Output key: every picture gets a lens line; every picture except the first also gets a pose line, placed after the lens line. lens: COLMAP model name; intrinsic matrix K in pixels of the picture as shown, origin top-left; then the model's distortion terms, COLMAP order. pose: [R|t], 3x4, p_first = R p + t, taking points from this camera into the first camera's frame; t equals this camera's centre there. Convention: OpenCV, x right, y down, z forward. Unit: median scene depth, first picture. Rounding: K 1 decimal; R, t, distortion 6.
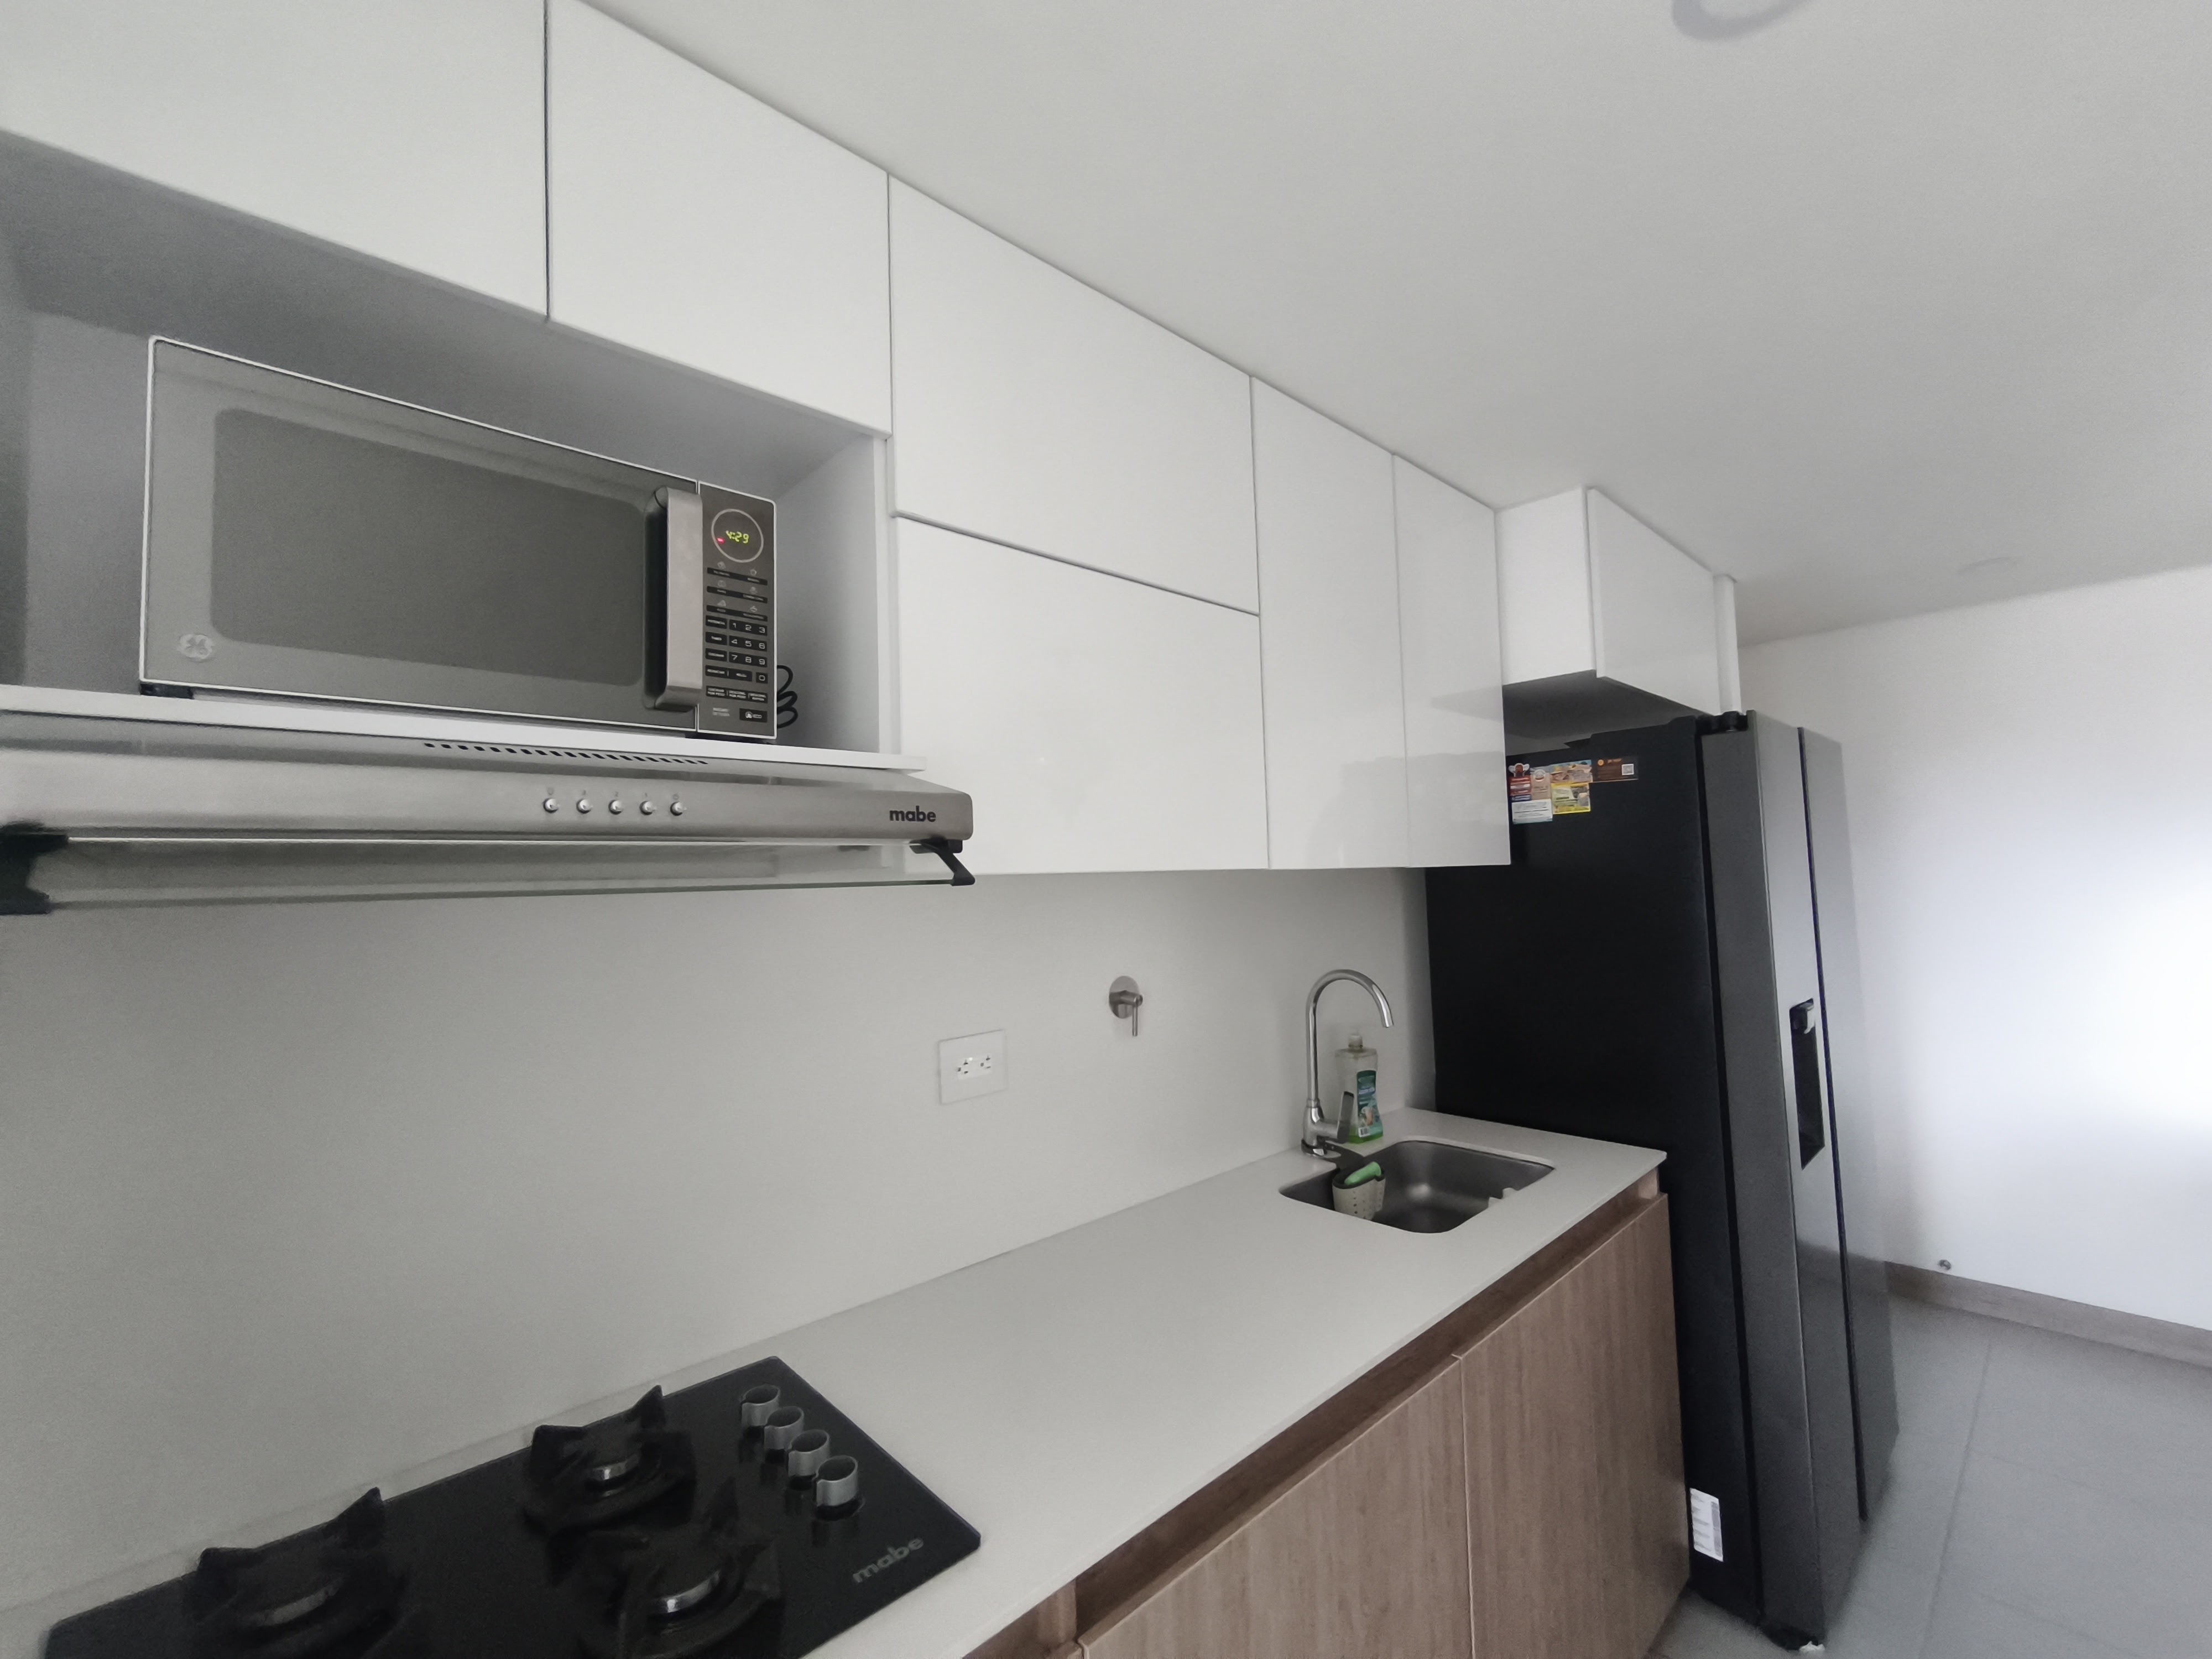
lens RADIAL K [[931.8, 0, 1103.2], [0, 931.8, 833.5], [0, 0, 1]] dist [0.010625, -0.000423]
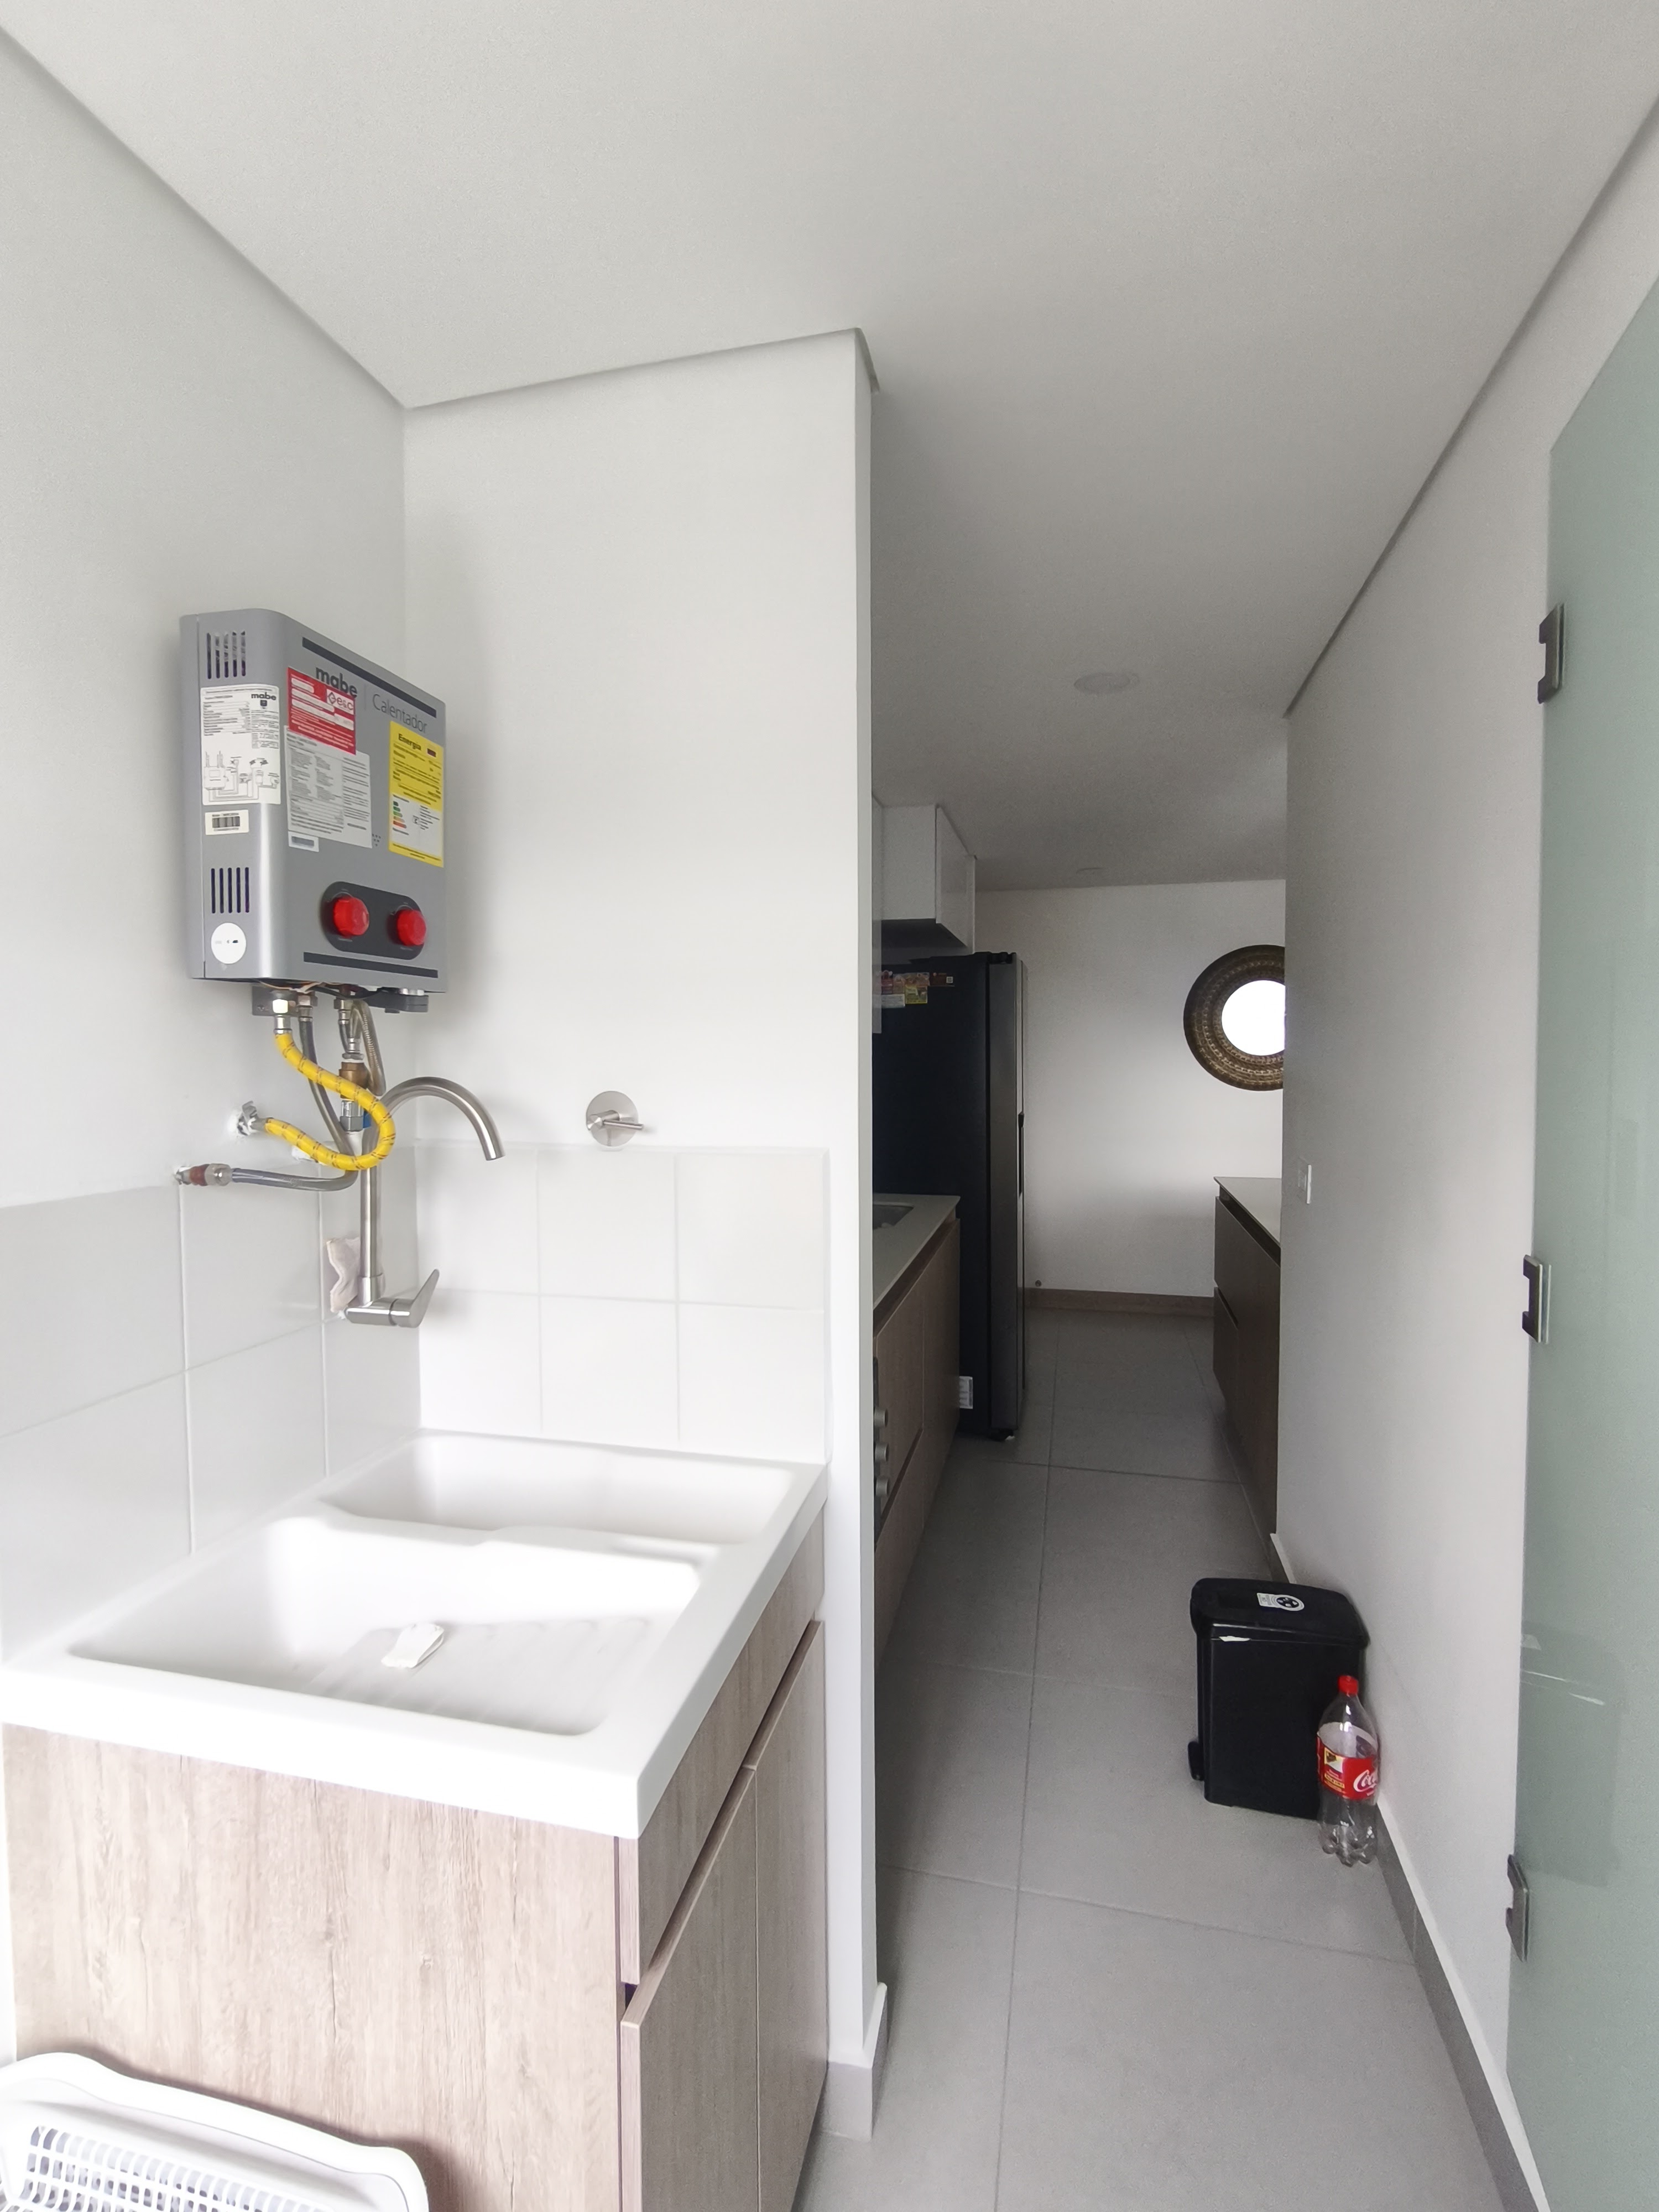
lens RADIAL K [[1065.8, 0, 829.5], [0, 1065.8, 1106.0], [0, 0, 1]] dist [-0.000526, -0.000419]
pose [[0.833298, -0.004584, 0.552805, -0.677873], [-0.044453, 0.996172, 0.075269, 0.023688], [-0.551034, -0.087295, 0.829904, -0.497191]]
